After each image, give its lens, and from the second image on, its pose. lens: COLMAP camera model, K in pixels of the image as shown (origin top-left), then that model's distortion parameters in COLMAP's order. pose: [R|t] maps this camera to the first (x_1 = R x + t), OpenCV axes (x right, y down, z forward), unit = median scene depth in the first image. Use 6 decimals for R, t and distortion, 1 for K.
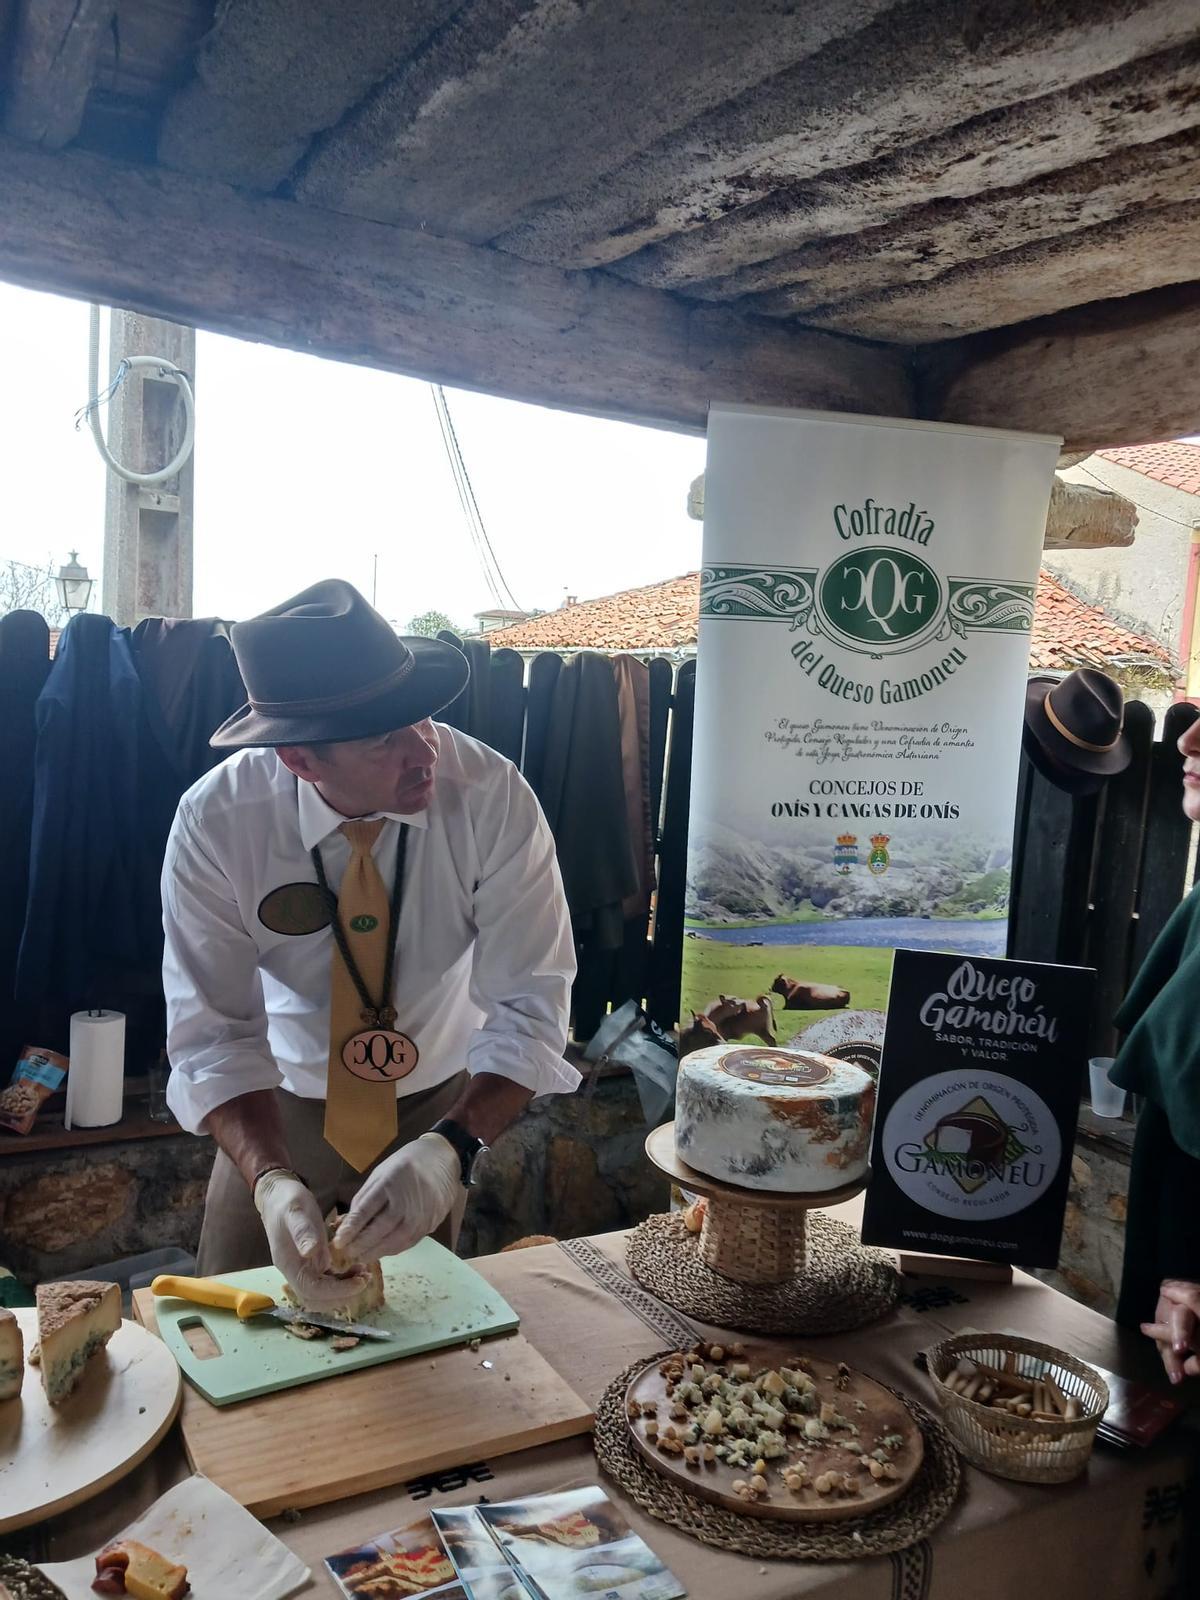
lens RADIAL K [[1235.5, 0, 600.5], [0, 1235.5, 801.4], [0, 0, 1]] dist [0.014320, -0.031699]
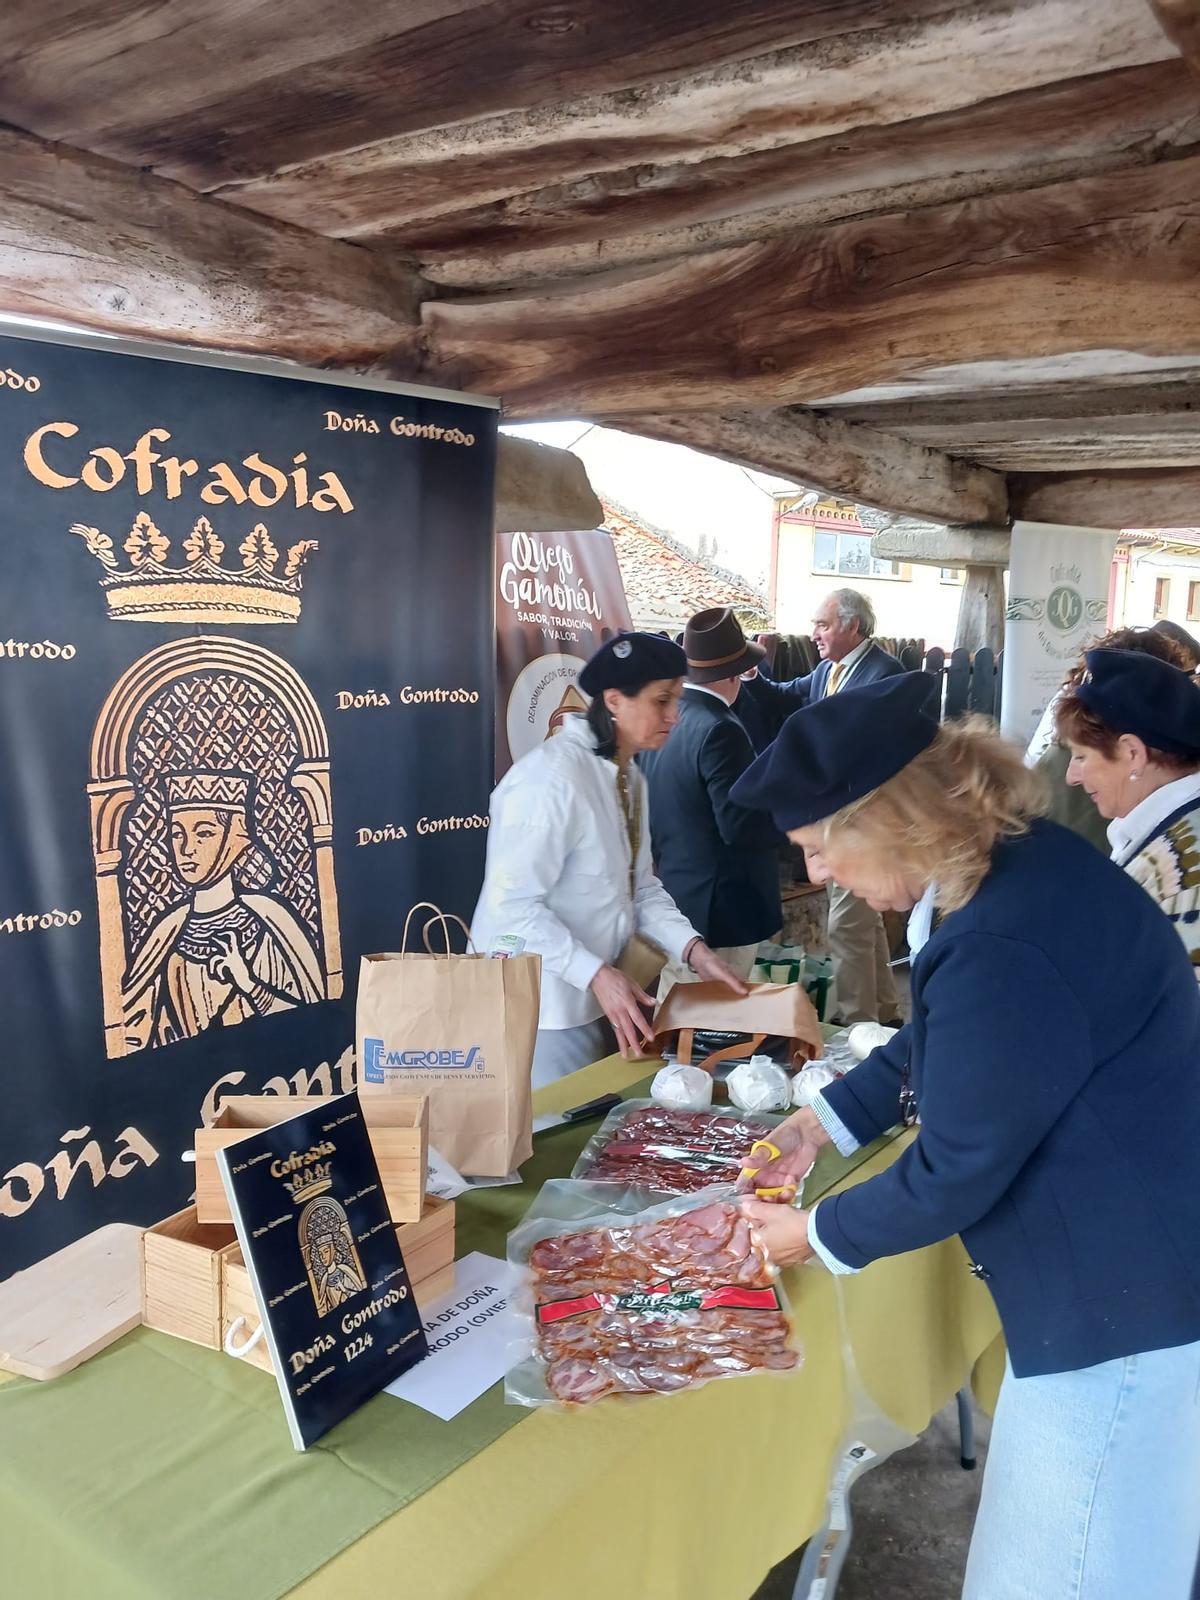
lens RADIAL K [[1235.5, 0, 591.7], [0, 1235.5, 791.5], [0, 0, 1]] dist [0.014320, -0.031699]
pose [[0.926671, -0.086800, 0.365715, -1.271765], [0.074662, 0.996090, 0.047231, -0.014791], [-0.368384, -0.016463, 0.929528, -0.645485]]
